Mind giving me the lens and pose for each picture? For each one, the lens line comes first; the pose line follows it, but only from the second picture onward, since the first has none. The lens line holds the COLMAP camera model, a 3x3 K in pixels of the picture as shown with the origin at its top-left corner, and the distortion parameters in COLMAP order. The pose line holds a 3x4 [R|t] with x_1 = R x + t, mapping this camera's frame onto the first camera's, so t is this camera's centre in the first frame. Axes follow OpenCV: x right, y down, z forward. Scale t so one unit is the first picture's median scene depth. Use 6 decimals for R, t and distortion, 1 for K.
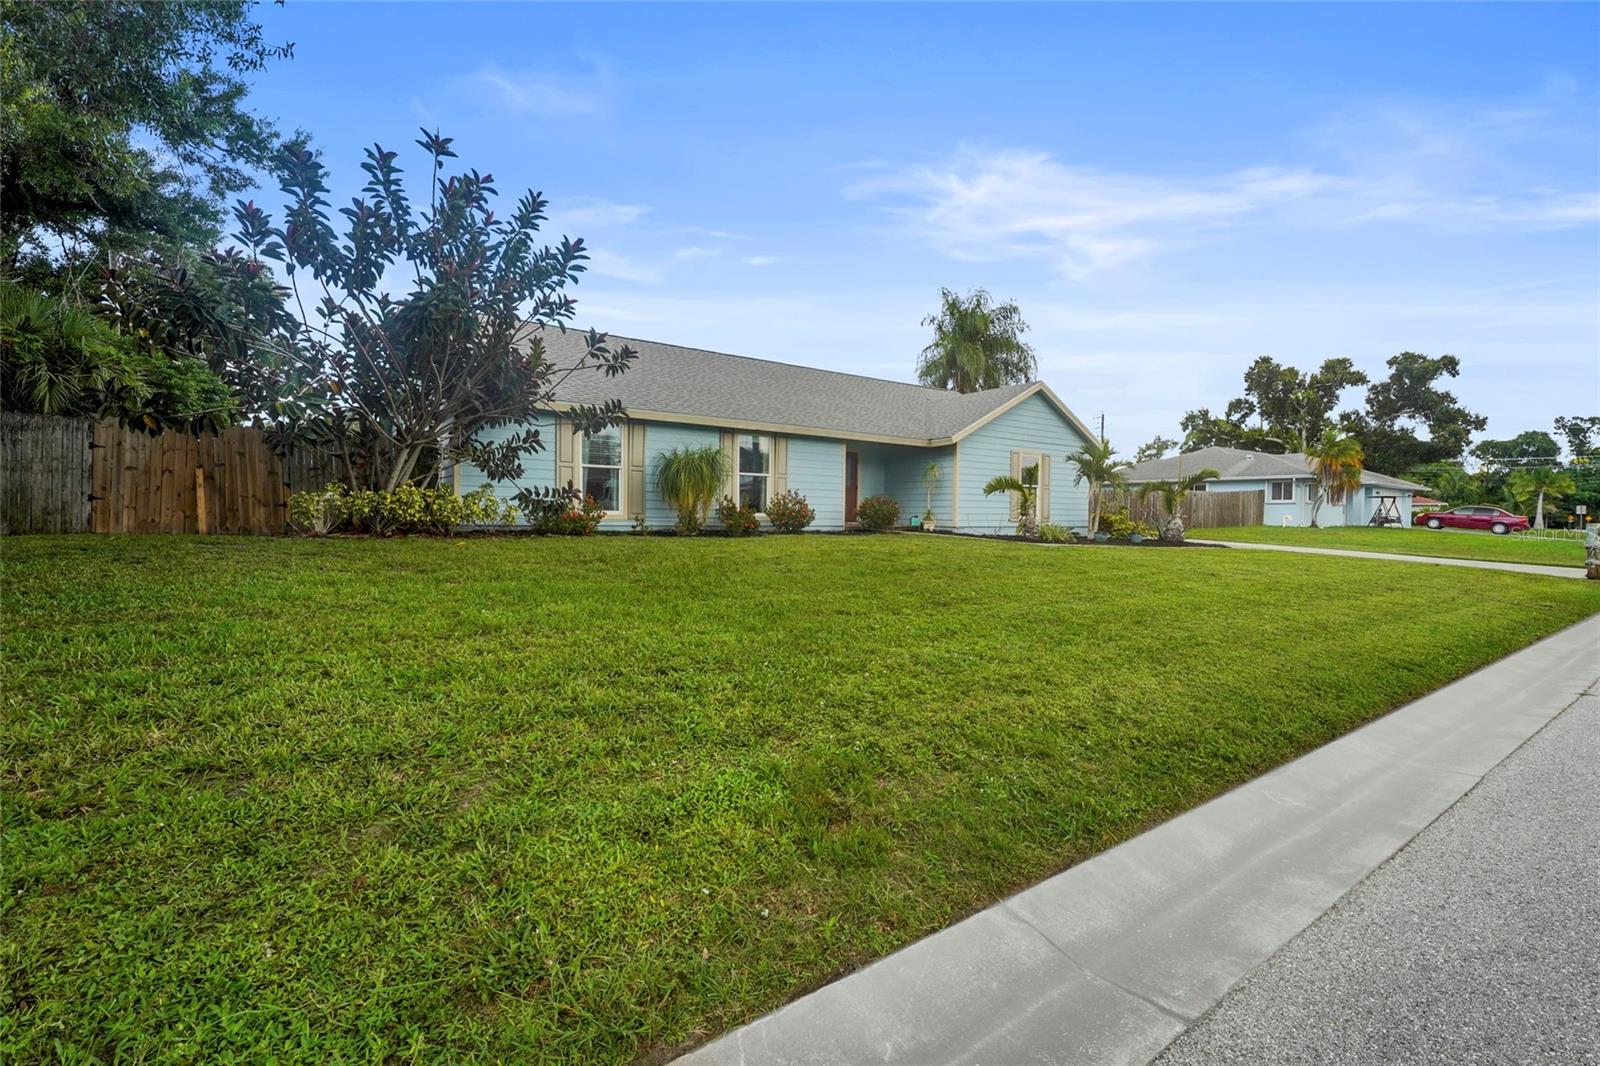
lens RADIAL K [[713.6, 0, 799.5], [0, 713.6, 533.8], [0, 0, 1]] dist [0.000043, 0.000398]
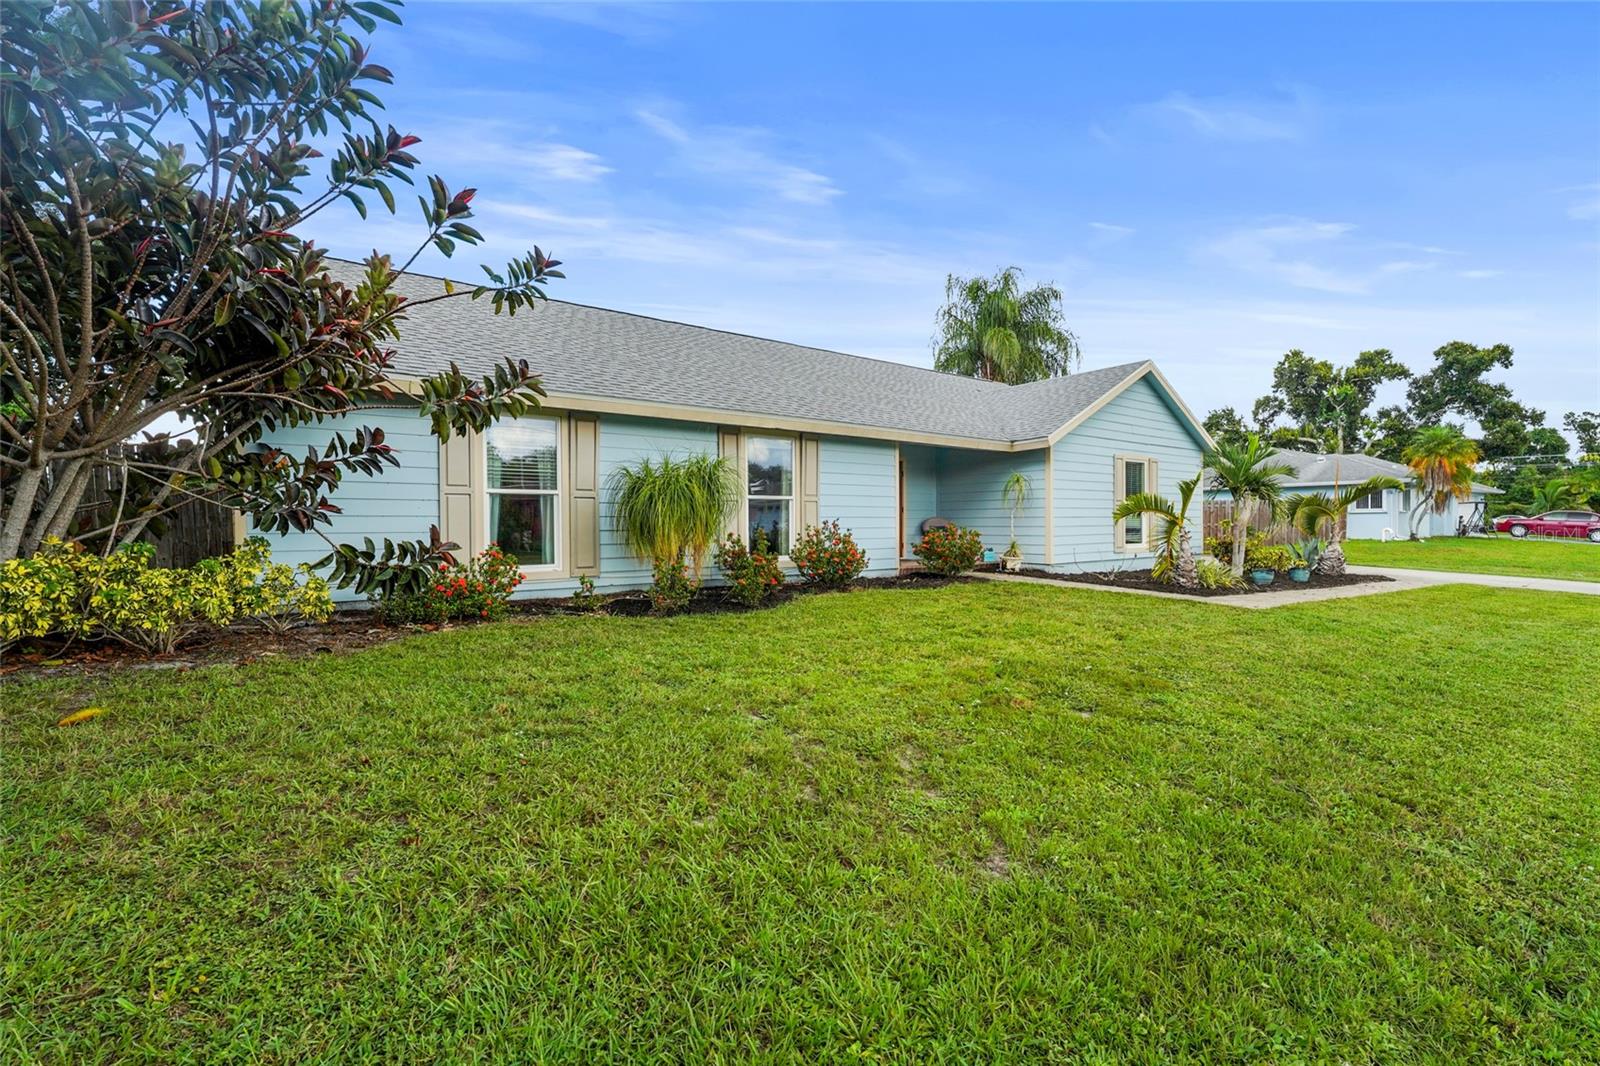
lens RADIAL K [[713.6, 0, 801.3], [0, 713.6, 529.6], [0, 0, 1]] dist [0.000043, 0.000398]
pose [[0.999391, -0.018952, 0.029290, -0.047762], [0.019494, 0.999642, -0.018315, -0.035937], [-0.028932, 0.018875, 0.999403, 0.302668]]
